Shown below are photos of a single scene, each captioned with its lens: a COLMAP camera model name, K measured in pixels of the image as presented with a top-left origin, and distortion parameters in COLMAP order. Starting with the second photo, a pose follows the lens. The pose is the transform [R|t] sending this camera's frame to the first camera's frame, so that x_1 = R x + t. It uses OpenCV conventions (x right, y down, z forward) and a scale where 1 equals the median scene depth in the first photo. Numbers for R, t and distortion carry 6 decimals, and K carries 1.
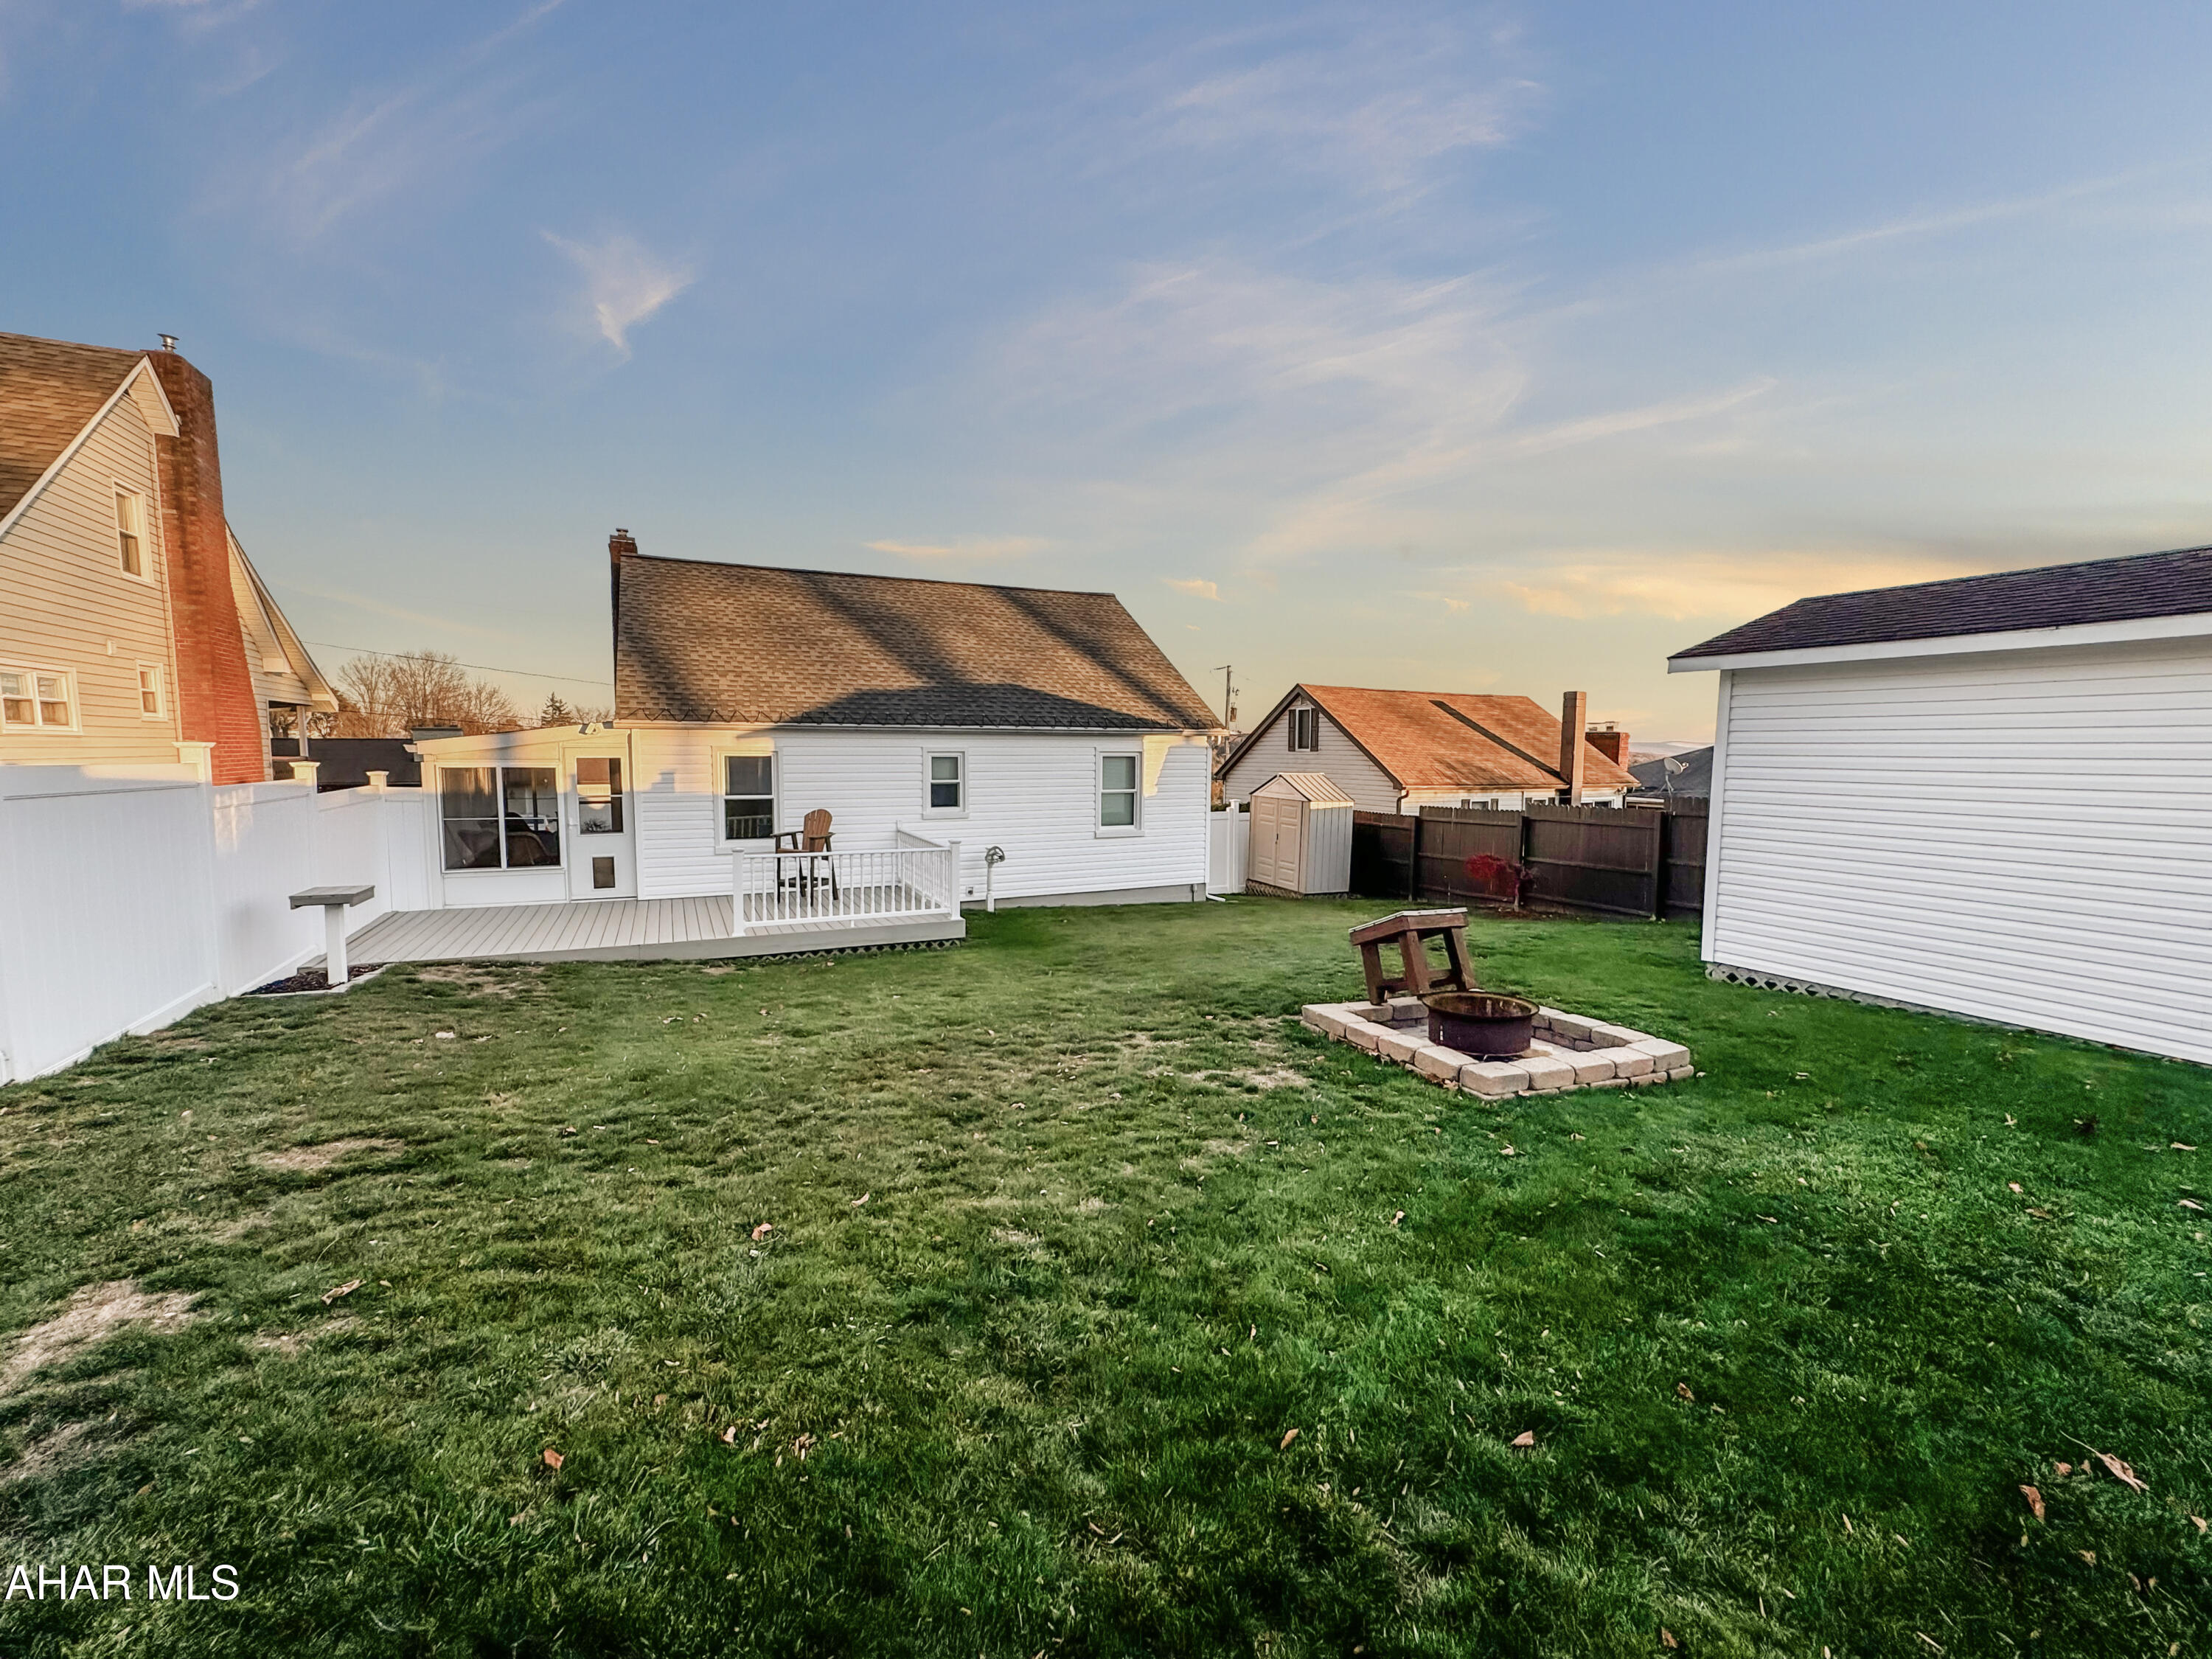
lens RADIAL K [[888.4, 0, 1102.3], [0, 888.4, 822.8], [0, 0, 1]] dist [-0.001463, -0.000210]
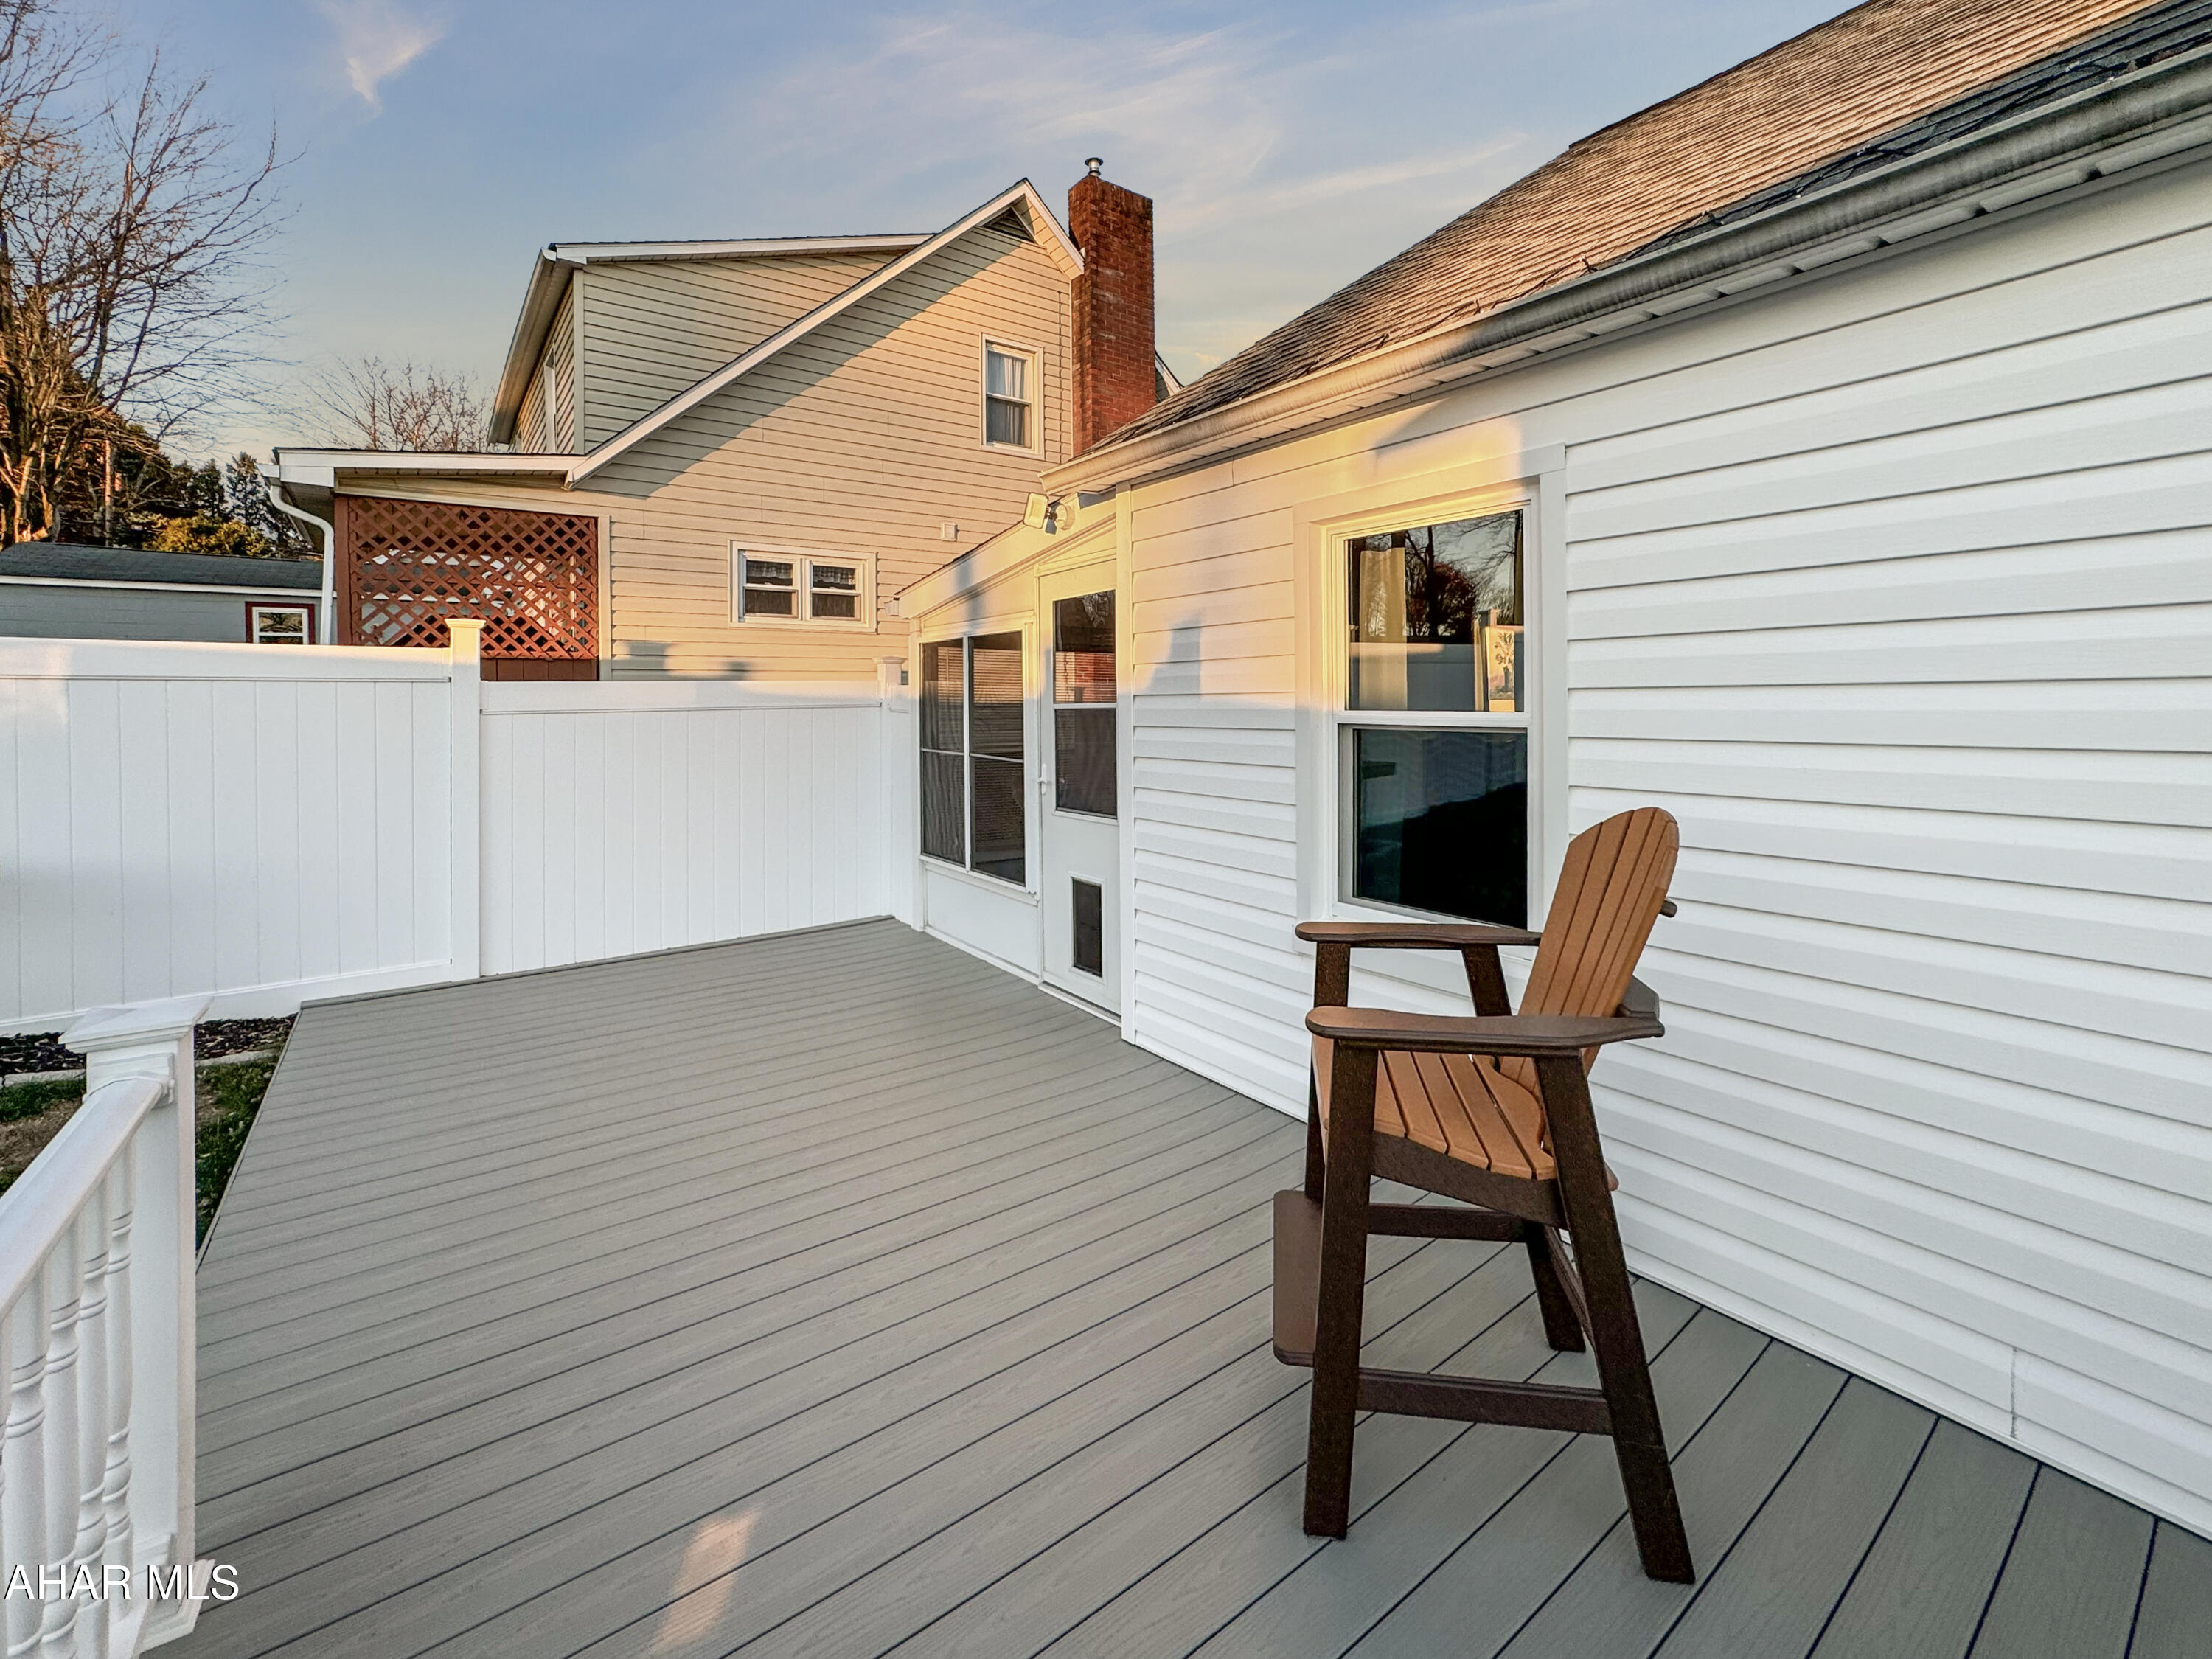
lens RADIAL K [[948.9, 0, 1132.4], [0, 948.9, 693.2], [0, 0, 1]] dist [-0.001506, 0.000121]
pose [[0.190345, -0.020403, -0.981505, -0.161344], [-0.074743, 0.996581, -0.035212, -0.019612], [0.978868, 0.080063, 0.188170, 0.803469]]
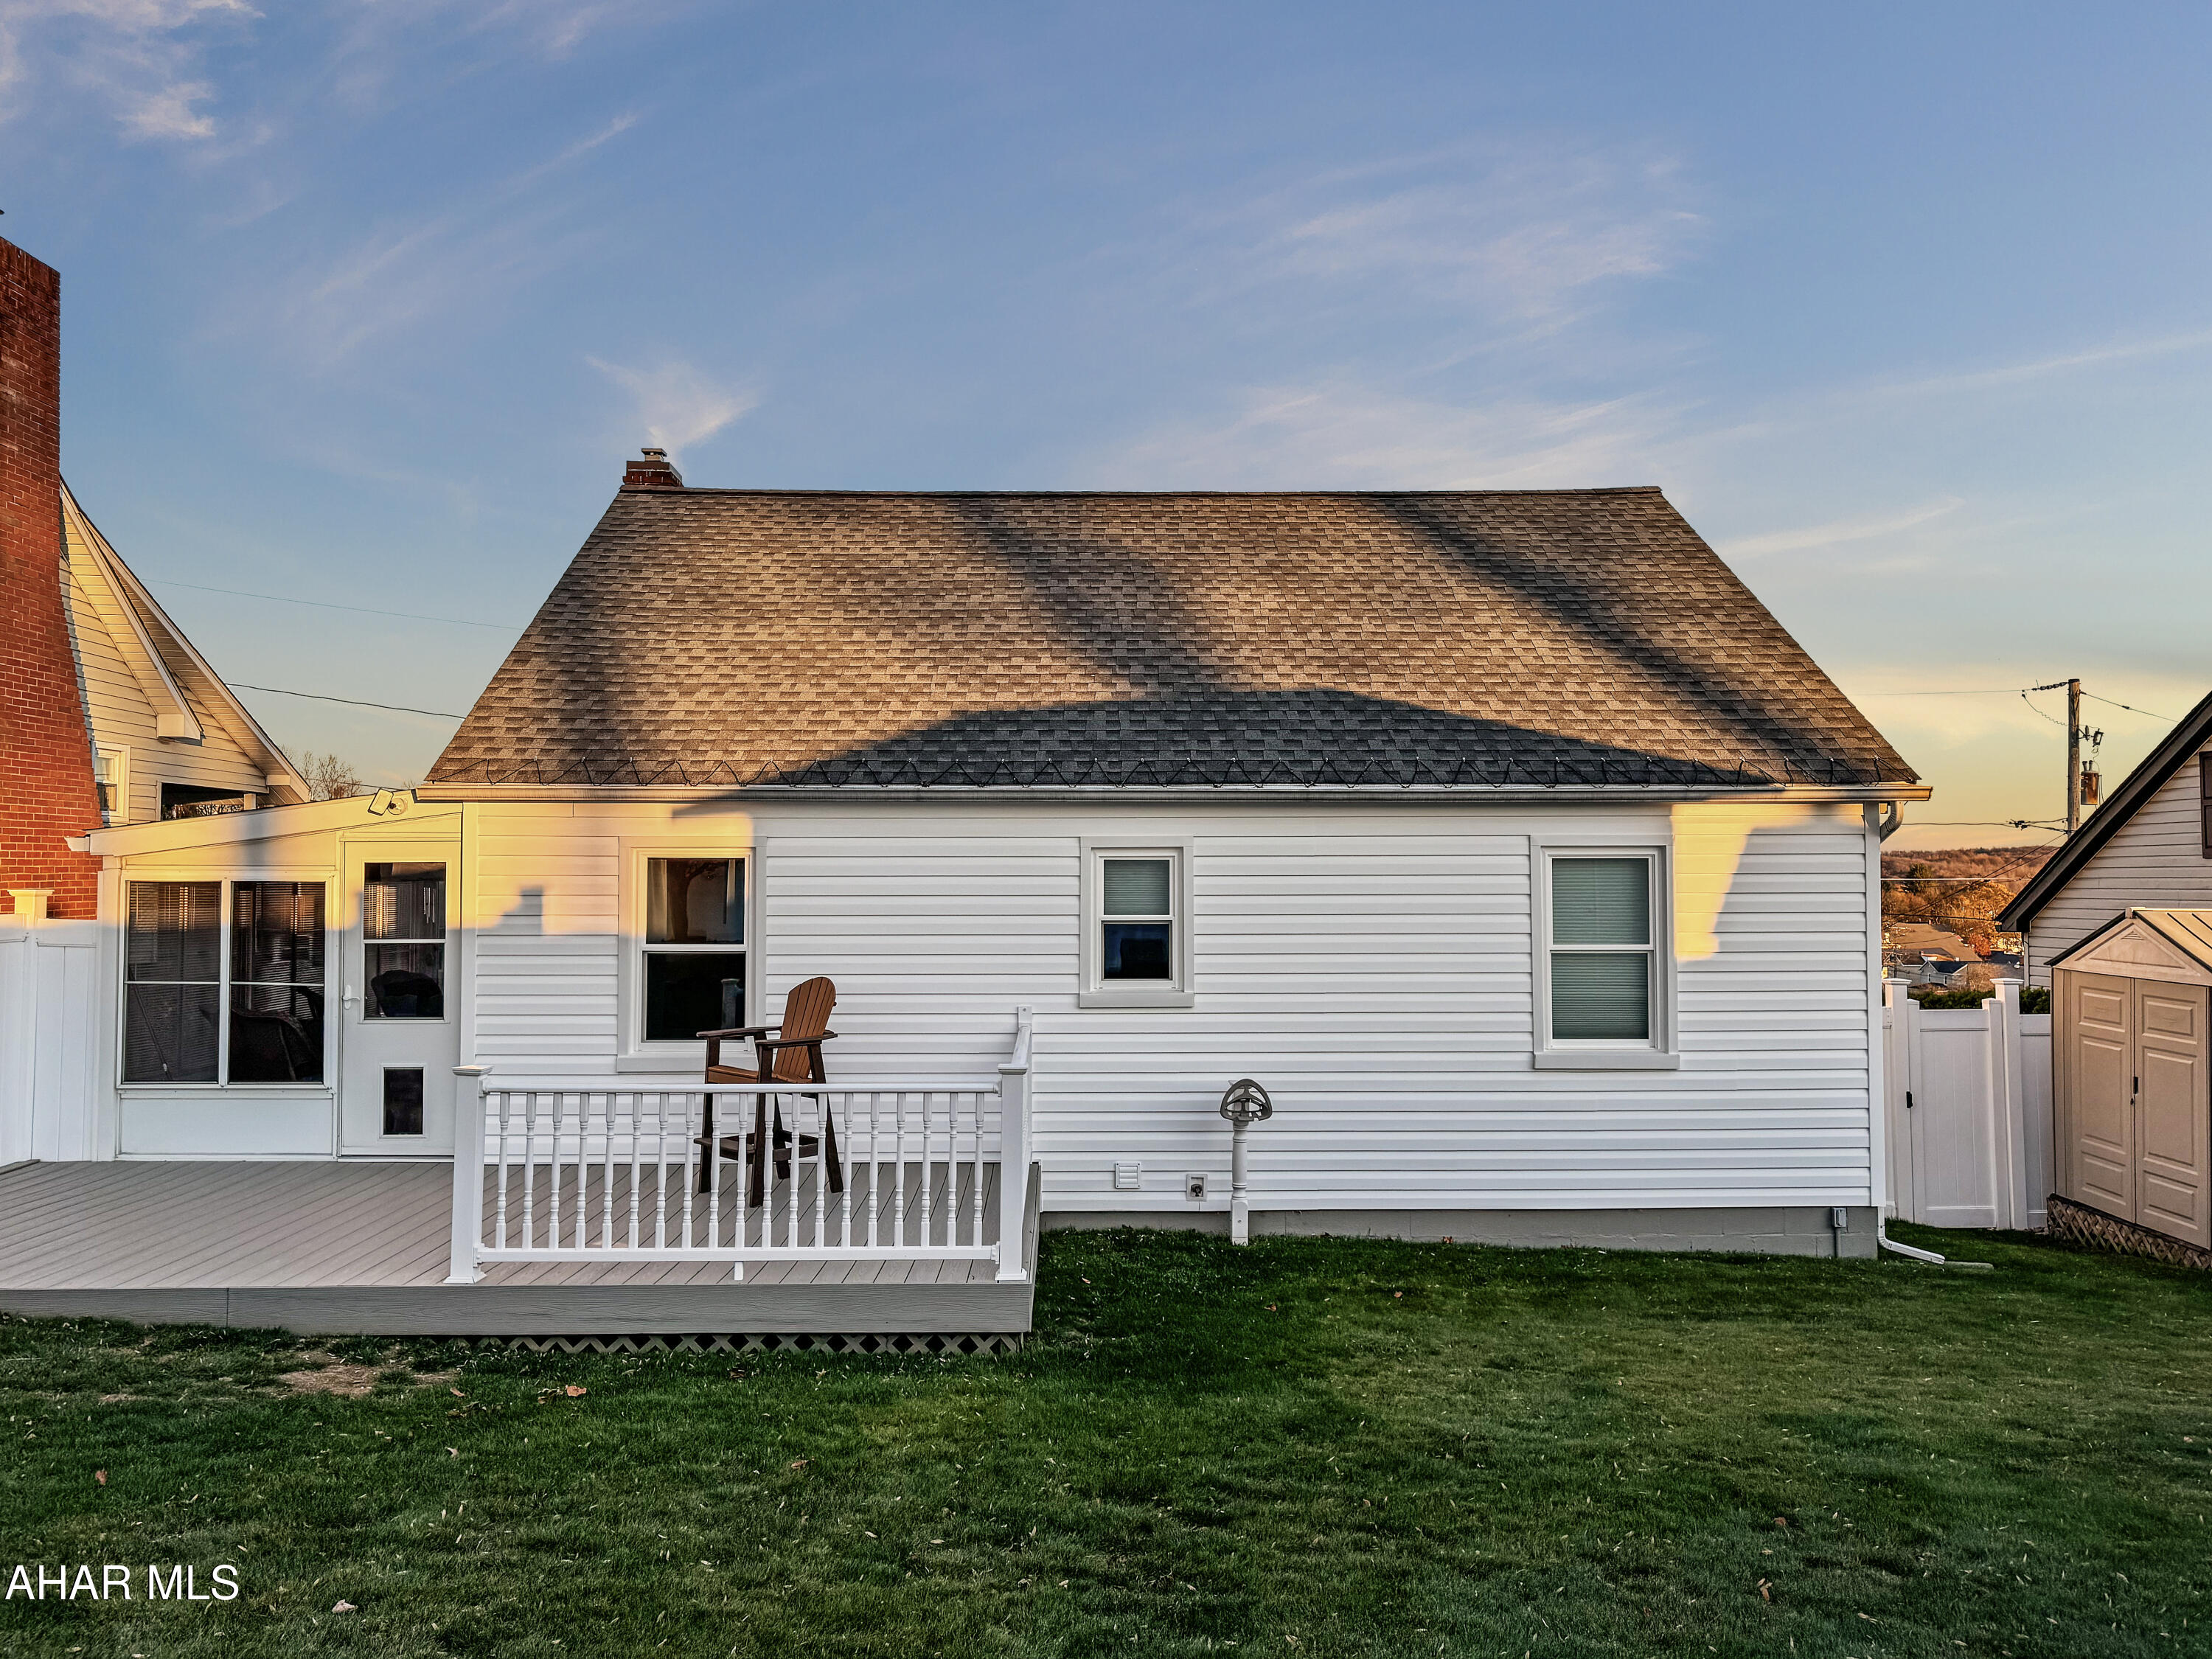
lens RADIAL K [[1628.6, 0, 1106.0], [0, 1628.6, 829.5], [0, 0, 1]] dist [0.035261, -0.000156]
pose [[0.909337, -0.014610, -0.415804, 0.131839], [-0.030696, 0.994304, -0.102066, -0.008998], [0.414926, 0.105576, 0.903709, 0.291958]]
